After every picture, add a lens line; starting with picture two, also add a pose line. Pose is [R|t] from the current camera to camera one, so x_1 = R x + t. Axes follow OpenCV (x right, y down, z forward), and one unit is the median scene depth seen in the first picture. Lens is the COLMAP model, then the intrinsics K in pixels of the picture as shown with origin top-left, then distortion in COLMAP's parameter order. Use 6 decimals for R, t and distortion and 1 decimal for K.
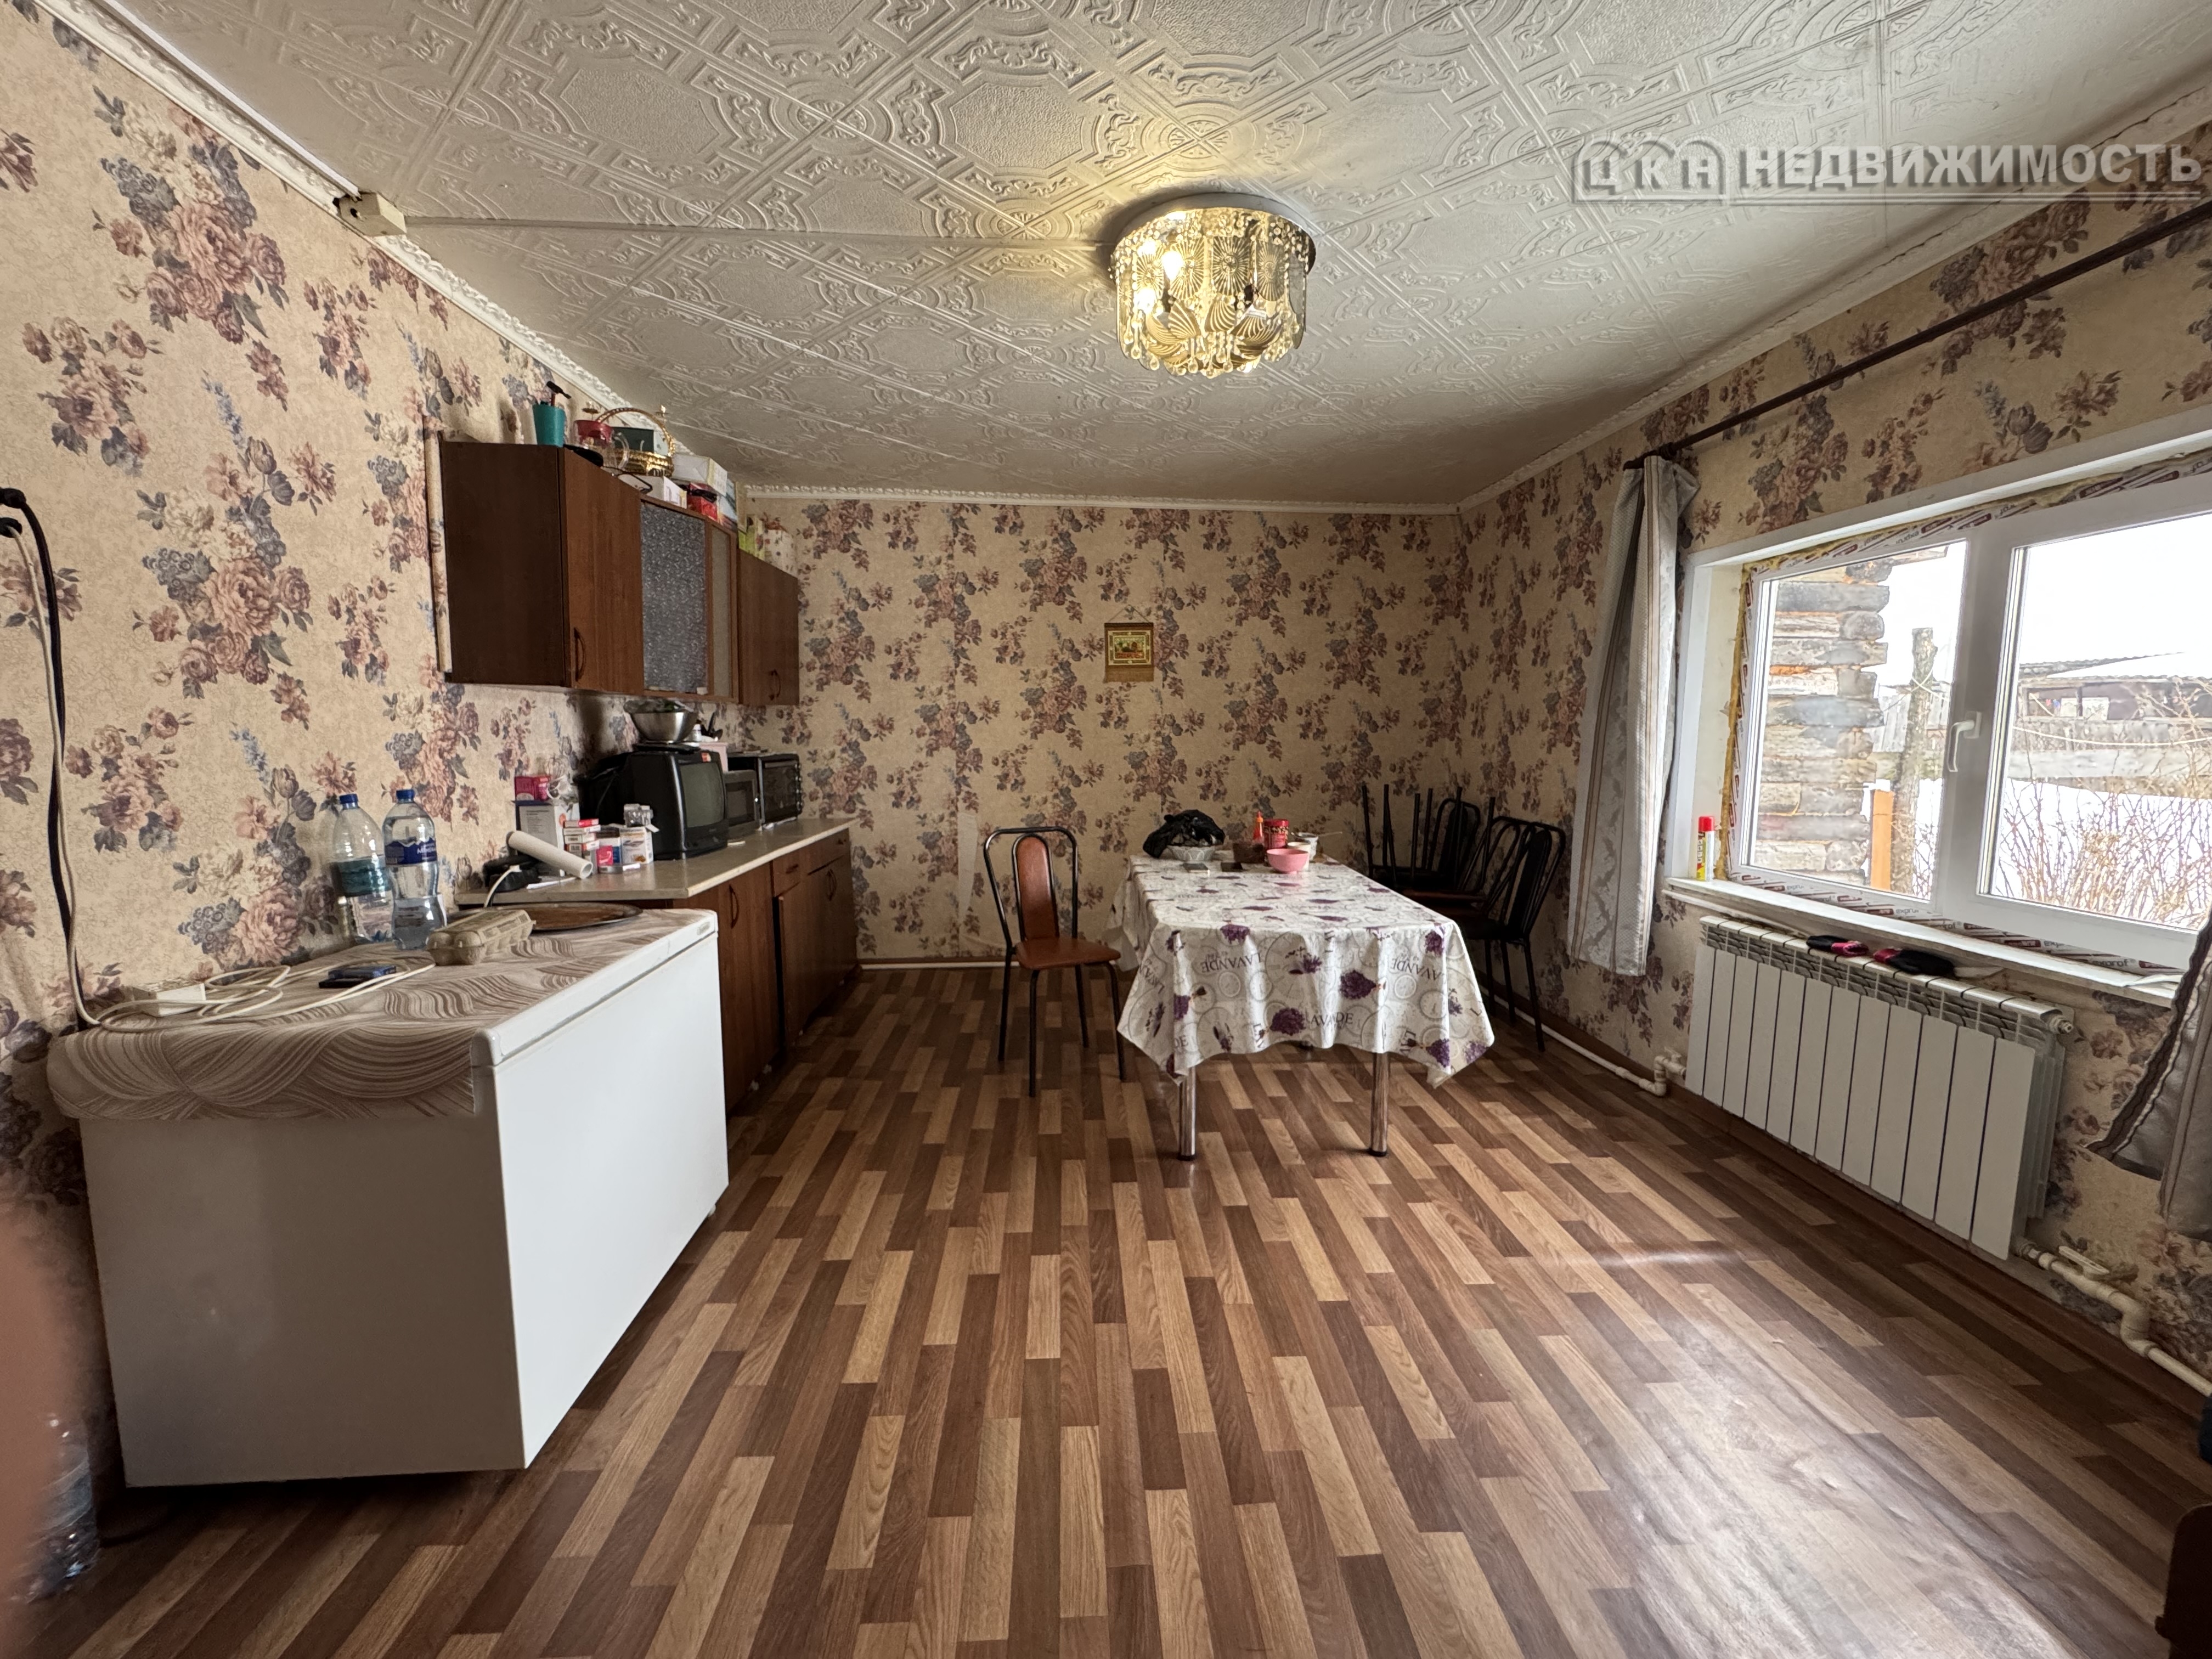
lens RADIAL K [[889.9, 0, 1104.9], [0, 889.9, 817.5], [0, 0, 1]] dist [-0.010528, 0.000630]
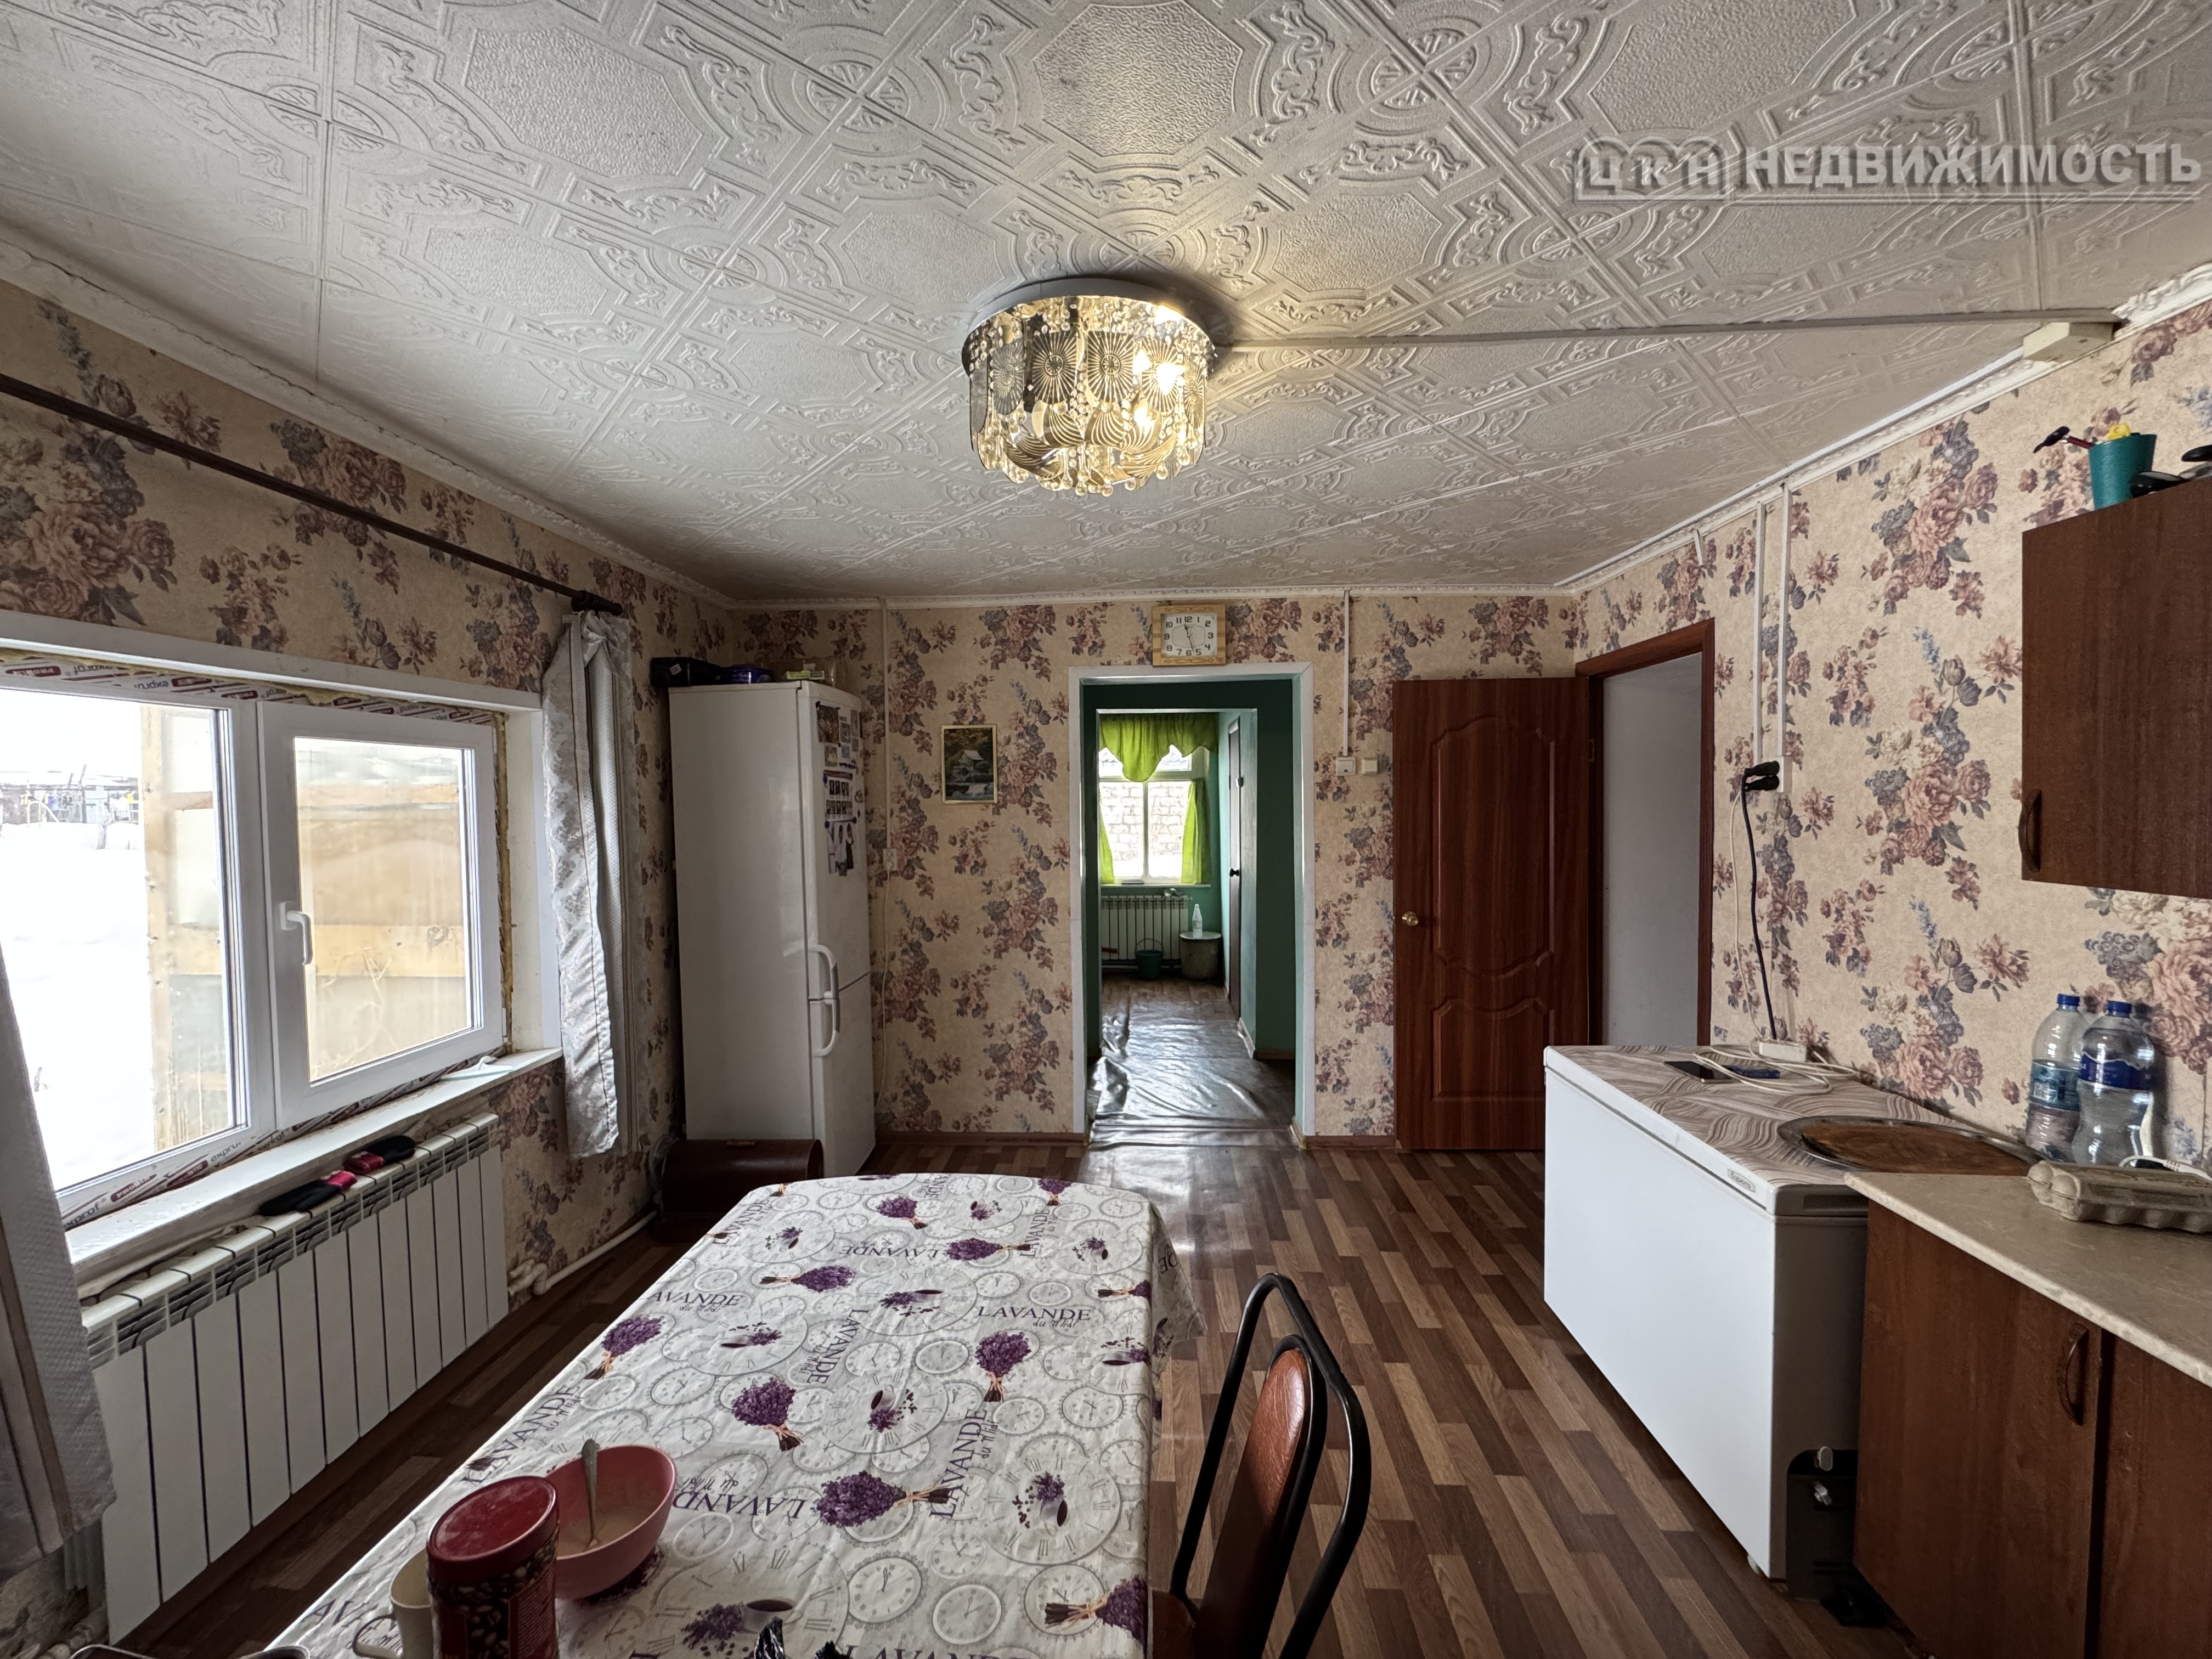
lens RADIAL K [[889.9, 0, 1117.0], [0, 889.9, 834.3], [0, 0, 1]] dist [-0.010528, 0.000630]
pose [[-0.997681, 0.002595, 0.068018, 0.059530], [0.011705, 0.990929, 0.133877, -0.359140], [-0.067053, 0.134363, -0.988661, 2.202520]]
